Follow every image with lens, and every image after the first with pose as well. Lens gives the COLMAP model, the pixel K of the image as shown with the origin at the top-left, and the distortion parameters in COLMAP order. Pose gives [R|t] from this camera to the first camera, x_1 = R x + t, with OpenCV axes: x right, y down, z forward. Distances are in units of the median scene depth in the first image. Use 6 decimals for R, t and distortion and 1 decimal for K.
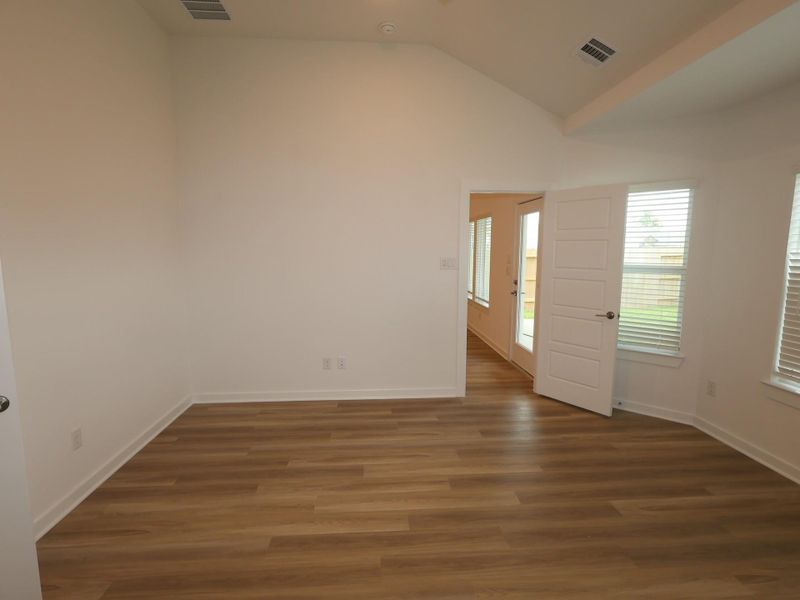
lens RADIAL K [[410.8, 0, 398.6], [0, 410.8, 304.7], [0, 0, 1]] dist [-0.001551, 0.000568]
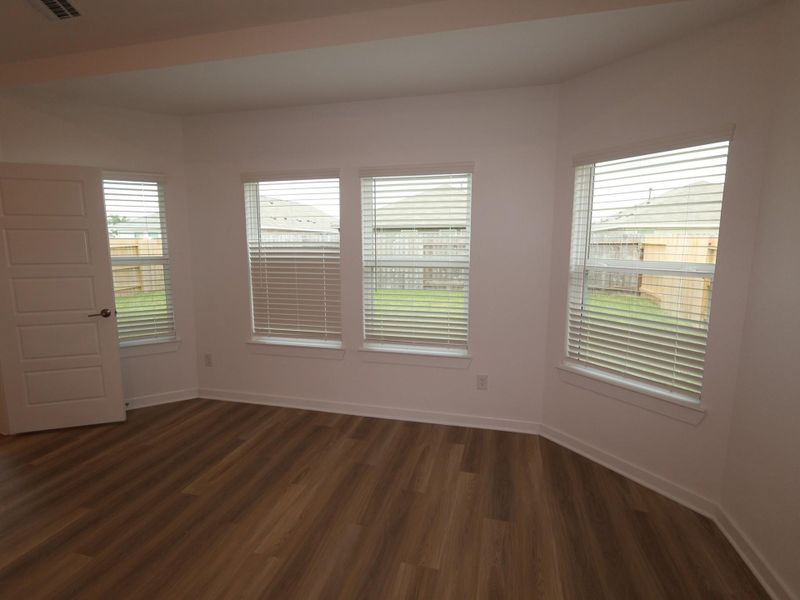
lens RADIAL K [[410.8, 0, 398.6], [0, 410.8, 304.7], [0, 0, 1]] dist [-0.001551, 0.000568]
pose [[0.322891, -0.149070, 0.934623, -0.123276], [0.130865, 0.985064, 0.111904, -0.010199], [-0.937345, 0.086176, 0.337576, 0.086581]]
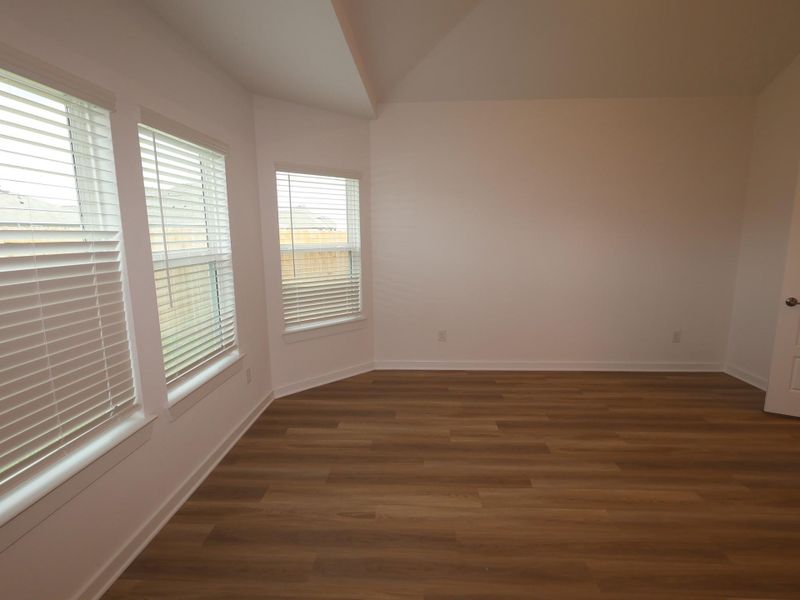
lens RADIAL K [[410.8, 0, 398.6], [0, 410.8, 304.7], [0, 0, 1]] dist [-0.001551, 0.000568]
pose [[-0.992212, -0.016487, 0.123466, 0.327992], [0.021438, 0.953807, 0.299655, -0.122546], [-0.122703, 0.299969, -0.946025, 0.984636]]
